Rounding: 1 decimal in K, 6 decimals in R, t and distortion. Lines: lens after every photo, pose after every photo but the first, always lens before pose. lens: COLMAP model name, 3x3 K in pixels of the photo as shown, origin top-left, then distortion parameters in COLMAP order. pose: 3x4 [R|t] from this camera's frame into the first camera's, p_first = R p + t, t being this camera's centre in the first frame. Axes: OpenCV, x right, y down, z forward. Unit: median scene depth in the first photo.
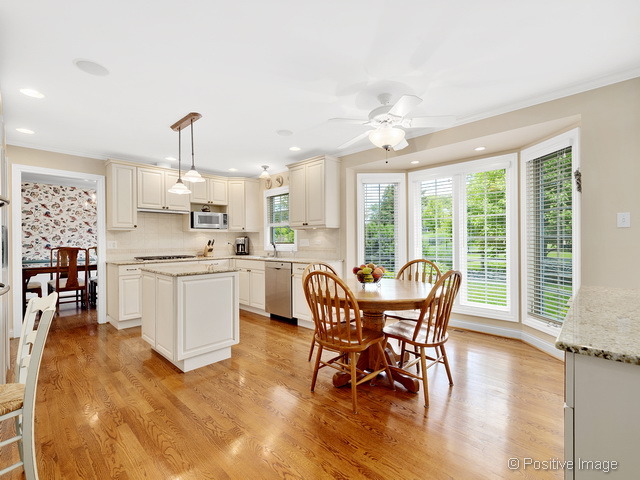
lens RADIAL K [[297.3, 0, 319.5], [0, 297.3, 242.7], [0, 0, 1]] dist [0.025374, -0.000355]
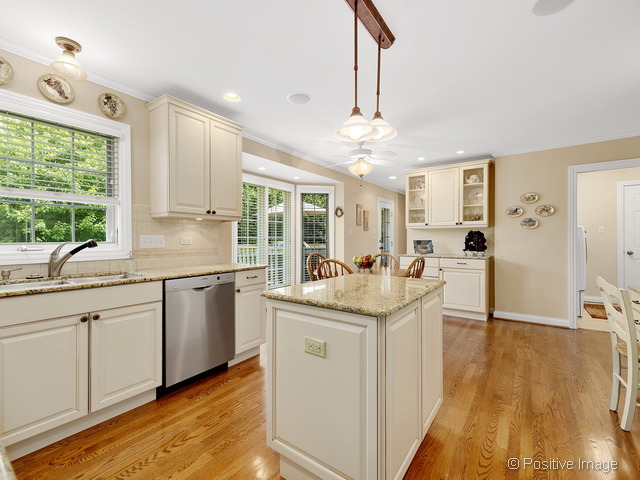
lens RADIAL K [[284.6, 0, 316.8], [0, 284.6, 242.4], [0, 0, 1]] dist [0.001696, -0.000019]
pose [[-0.147964, -0.003053, 0.988988, -0.595316], [0.007478, 0.999963, 0.004206, 0.002026], [-0.988964, 0.008018, -0.147936, 0.745538]]
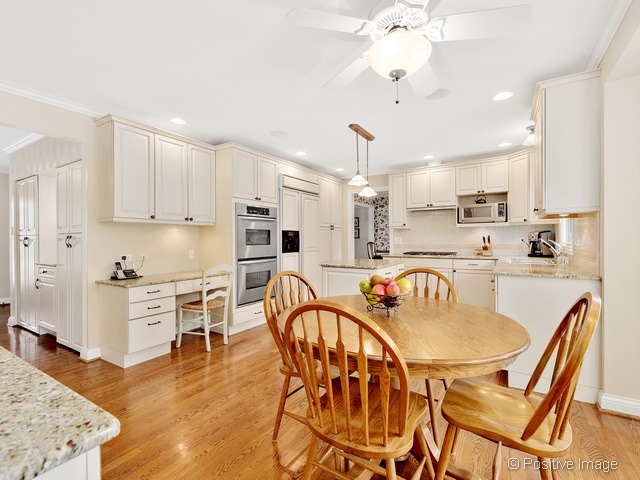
lens RADIAL K [[297.3, 0, 318.7], [0, 297.3, 238.8], [0, 0, 1]] dist [0.025374, -0.000355]
pose [[0.206595, 0.006429, -0.978406, 0.388496], [0.000108, 0.999978, 0.006594, -0.007449], [0.978427, -0.001468, 0.206589, 0.388747]]
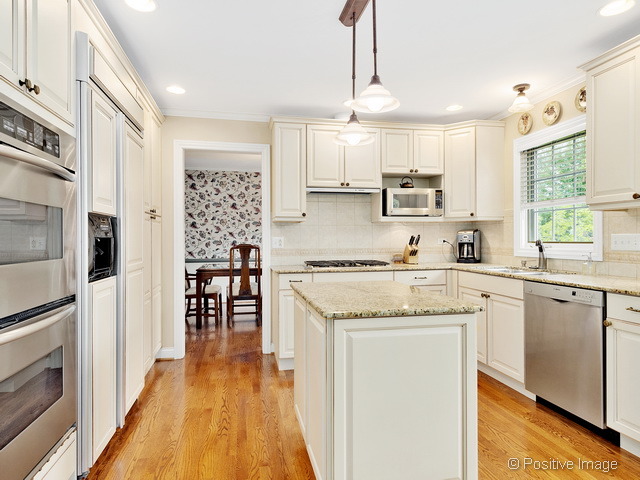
lens RADIAL K [[385.1, 0, 316.4], [0, 385.1, 239.6], [0, 0, 1]] dist [0.000633, -0.001406]
pose [[0.821774, 0.005278, -0.569789, -0.096625], [-0.005140, 0.999985, 0.001851, -0.001834], [0.569791, 0.001407, 0.821789, 0.283475]]
